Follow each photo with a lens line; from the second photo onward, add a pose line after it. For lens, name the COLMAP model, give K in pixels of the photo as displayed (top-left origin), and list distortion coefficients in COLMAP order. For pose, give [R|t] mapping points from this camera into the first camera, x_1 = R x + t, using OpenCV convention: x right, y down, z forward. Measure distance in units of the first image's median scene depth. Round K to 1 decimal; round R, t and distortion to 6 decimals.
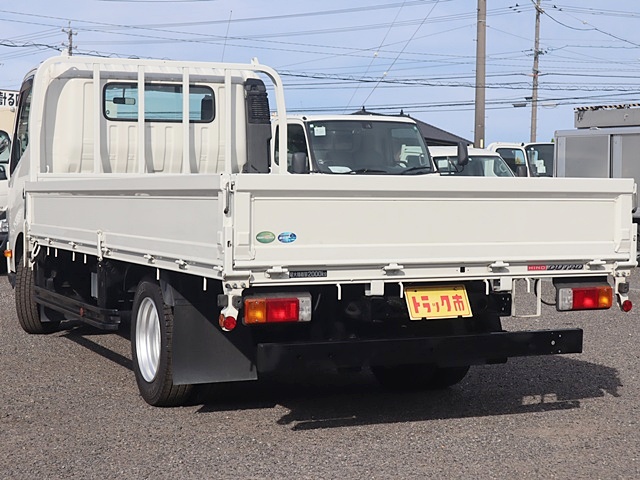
lens RADIAL K [[1278.6, 0, 320.0], [0, 1278.6, 240.0], [0, 0, 1]] dist [-0.153895, 0.064863]
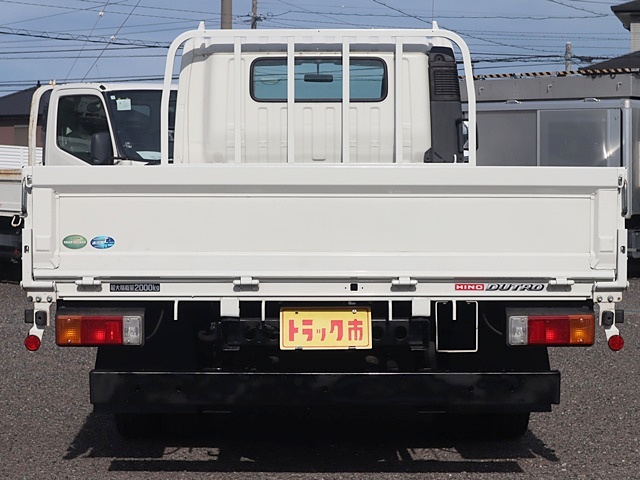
lens RADIAL K [[1493.1, 0, 320.0], [0, 1493.1, 240.0], [0, 0, 1]] dist [-0.245824, -0.151447]
pose [[0.917211, 0.012736, -0.398199, 0.449097], [-0.012829, 0.999915, 0.002429, -0.007024], [0.398196, 0.002881, 0.917296, 0.165960]]
